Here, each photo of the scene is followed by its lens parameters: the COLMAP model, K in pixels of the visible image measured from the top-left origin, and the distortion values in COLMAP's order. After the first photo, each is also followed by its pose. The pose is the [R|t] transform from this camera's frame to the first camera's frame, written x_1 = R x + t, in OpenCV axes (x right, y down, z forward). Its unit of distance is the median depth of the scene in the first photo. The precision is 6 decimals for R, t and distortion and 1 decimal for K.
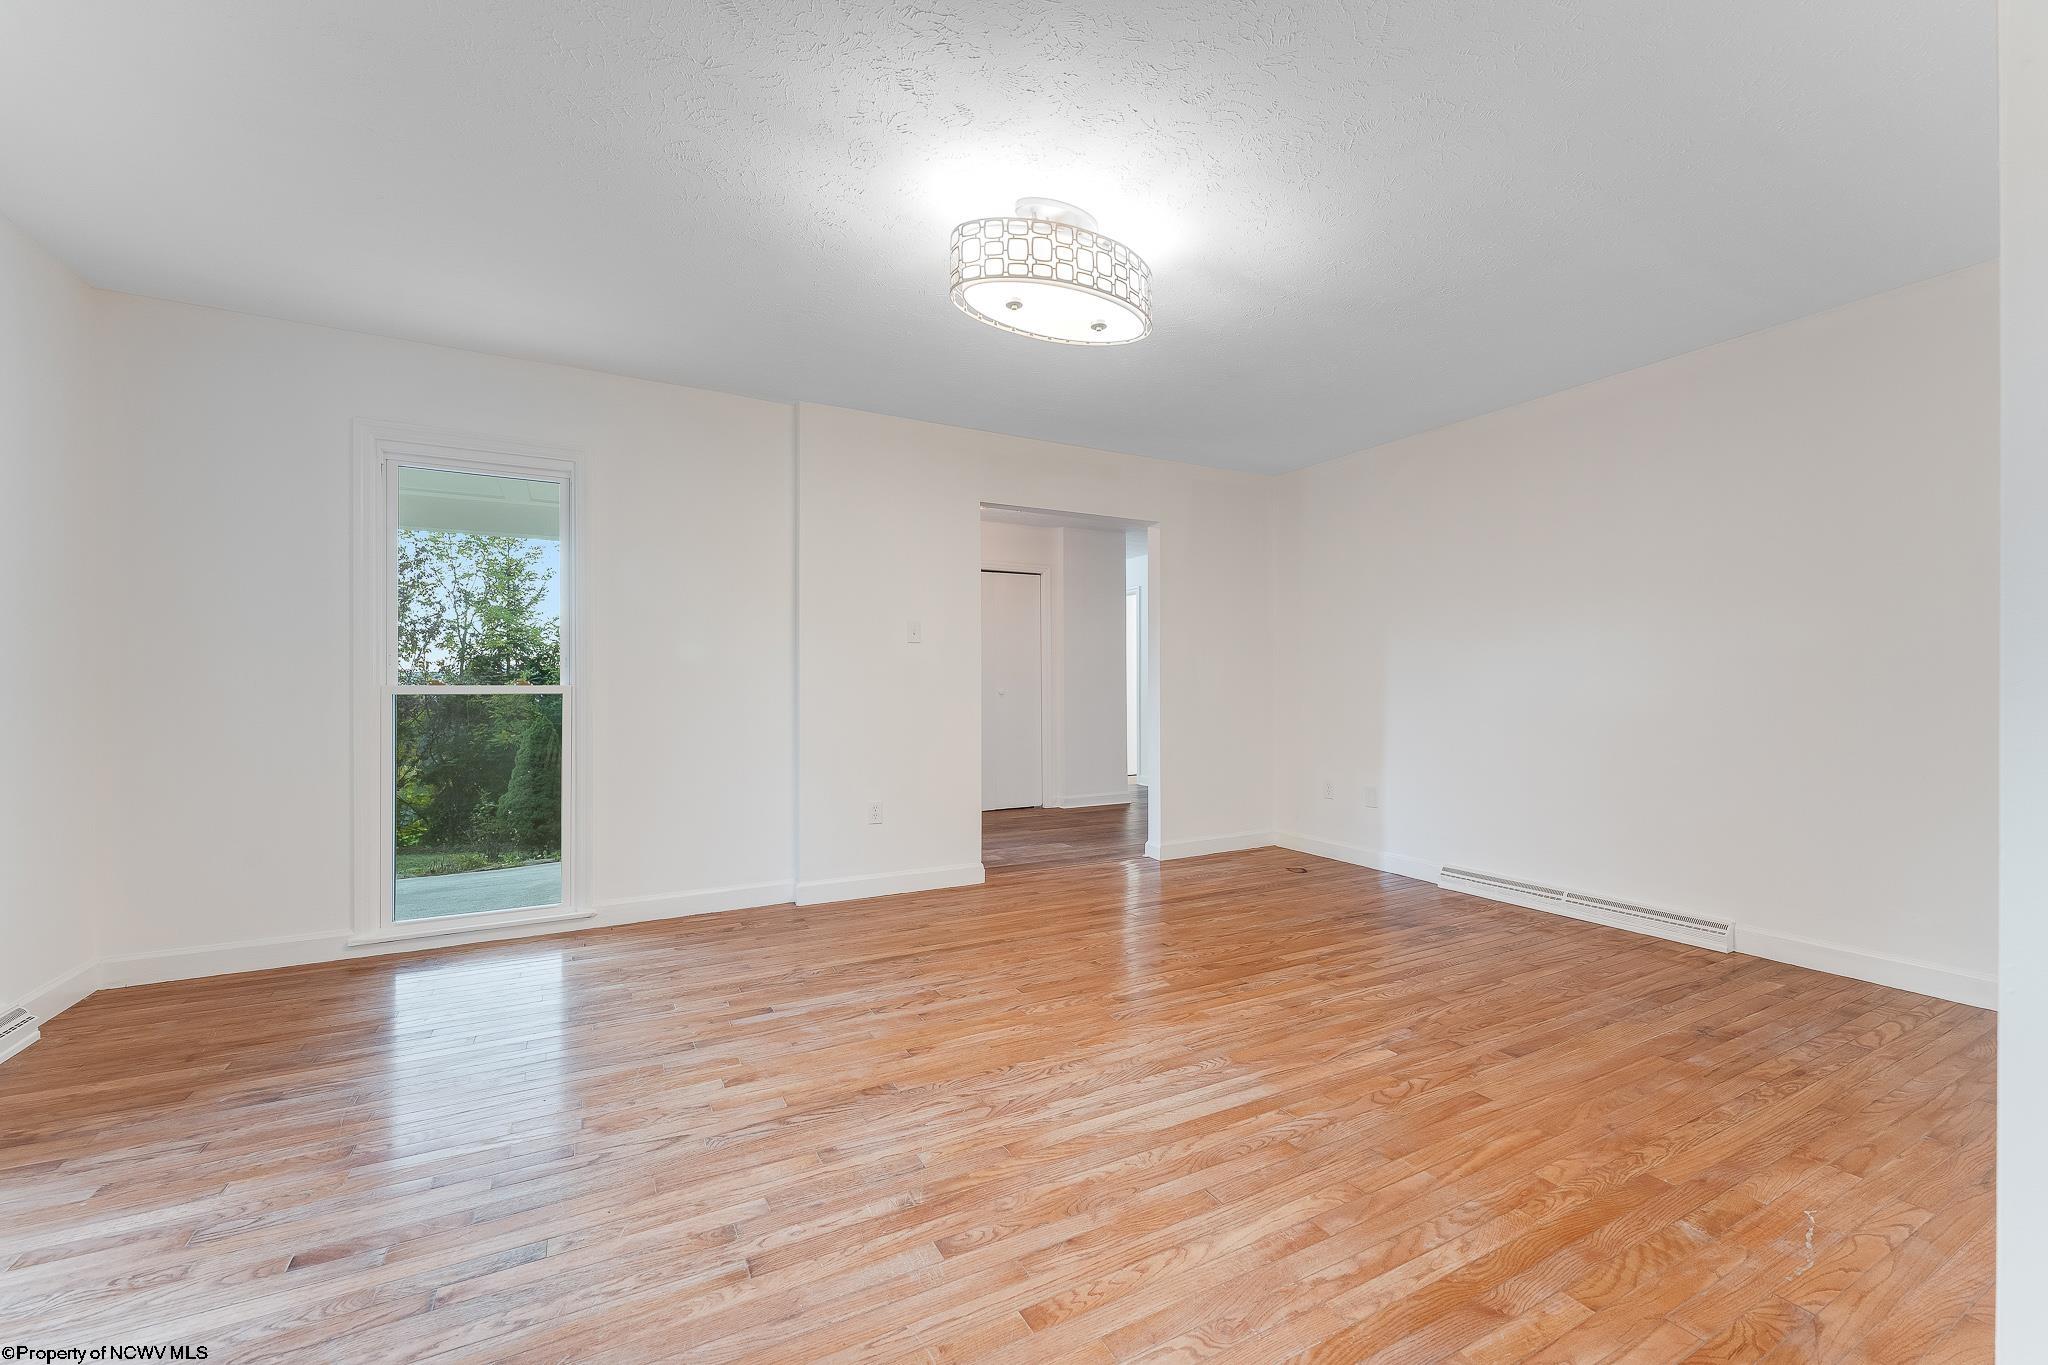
lens RADIAL K [[817.9, 0, 1019.8], [0, 817.9, 684.3], [0, 0, 1]] dist [0.000933, 0.000257]
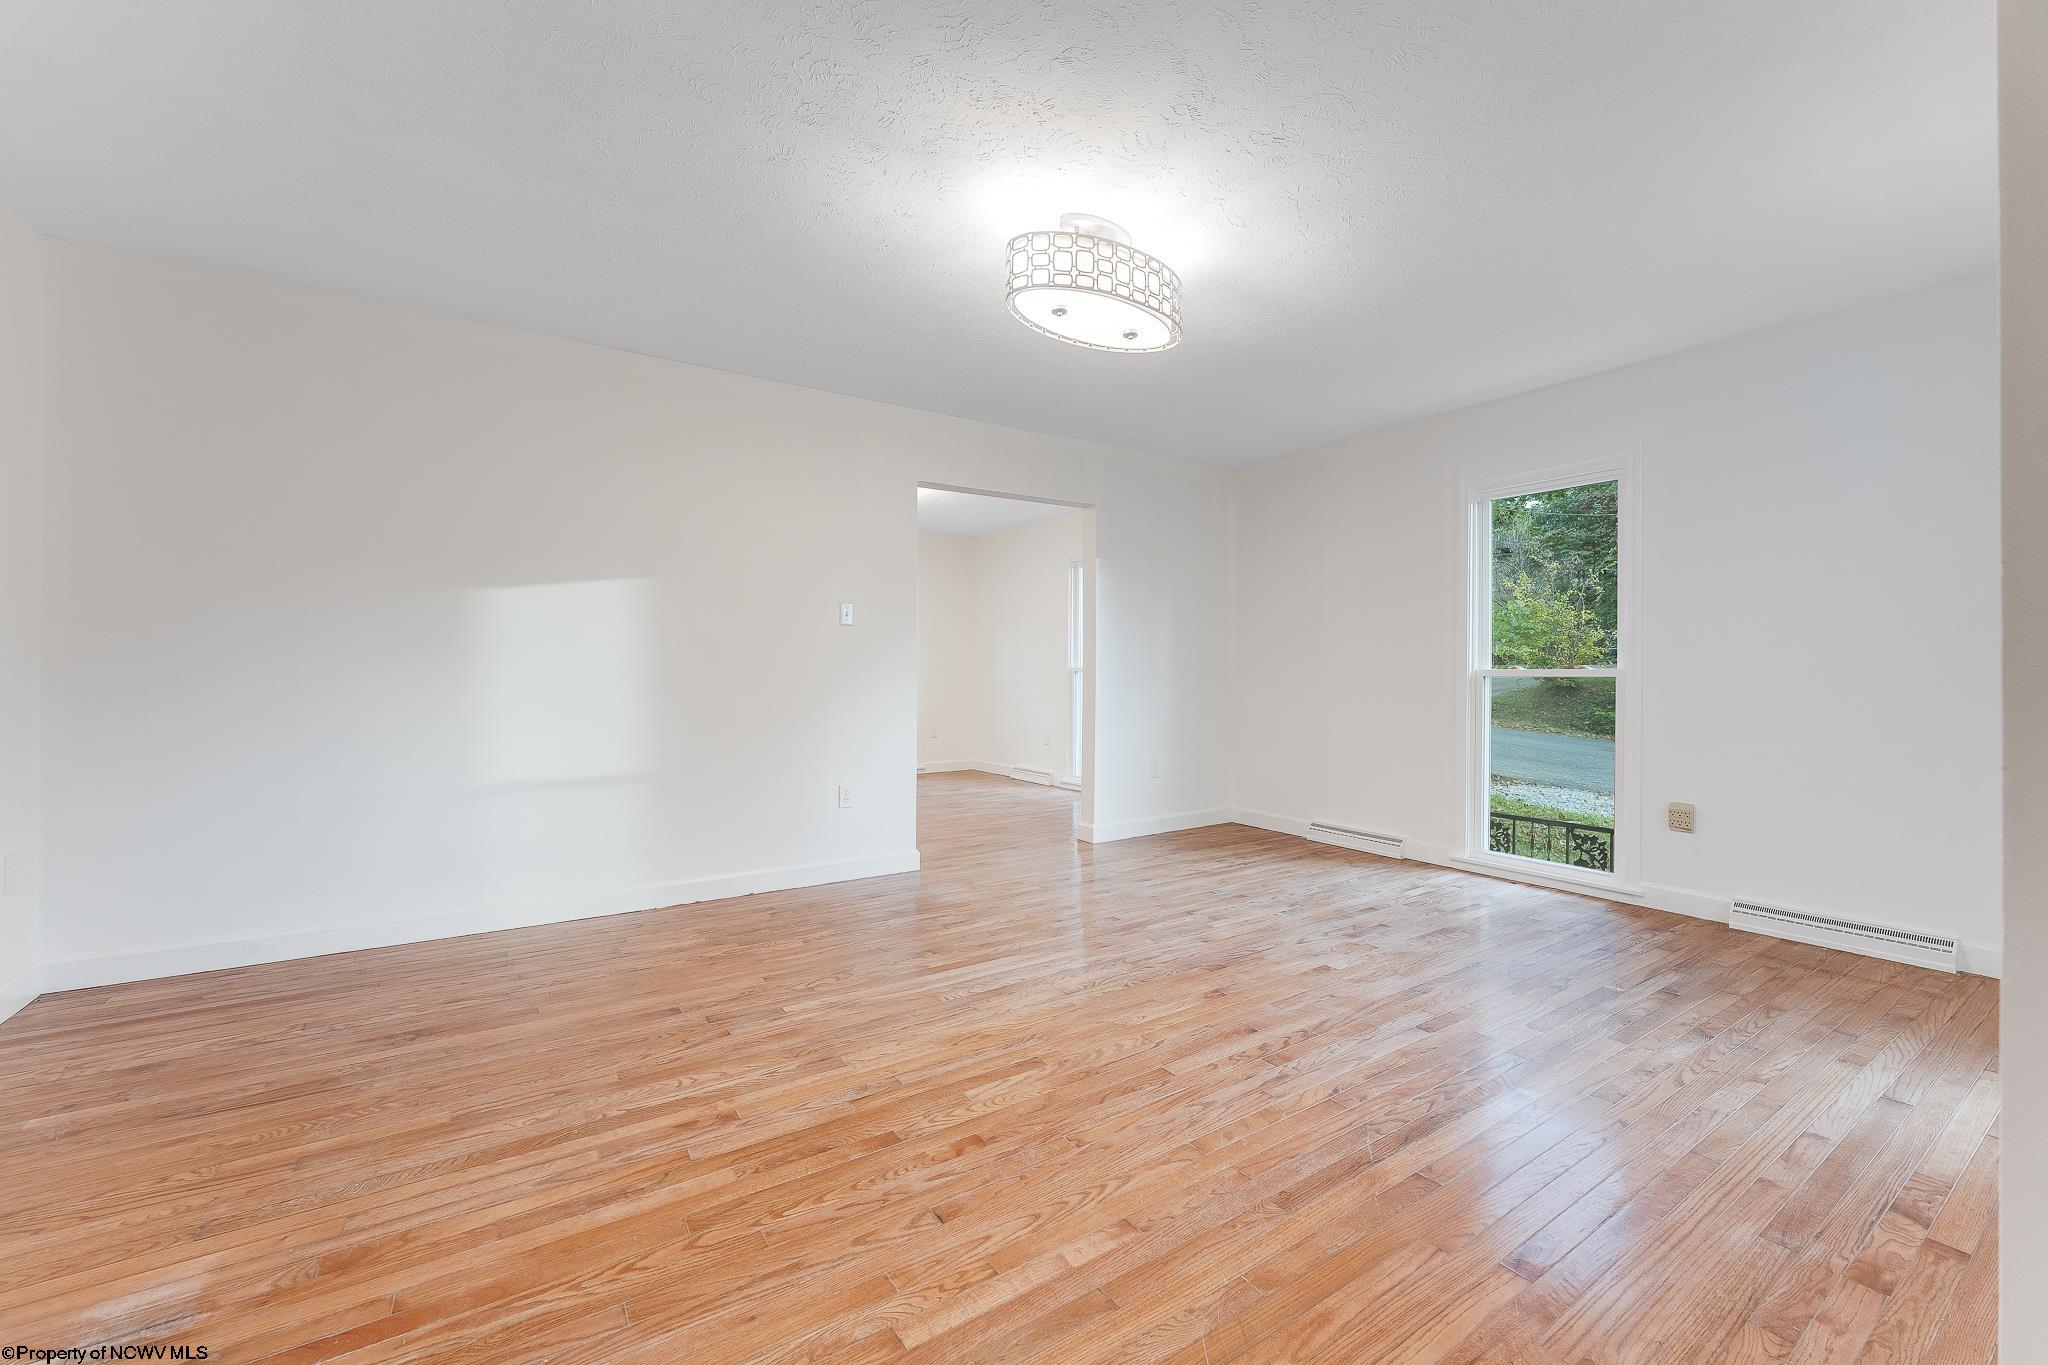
lens RADIAL K [[817.9, 0, 1022.7], [0, 817.9, 678.1], [0, 0, 1]] dist [0.000933, 0.000257]
pose [[-0.995048, -0.002849, -0.099352, 0.246969], [-0.002956, 0.999995, 0.000924, 0.013398], [0.099348, 0.001214, -0.995052, 2.050884]]
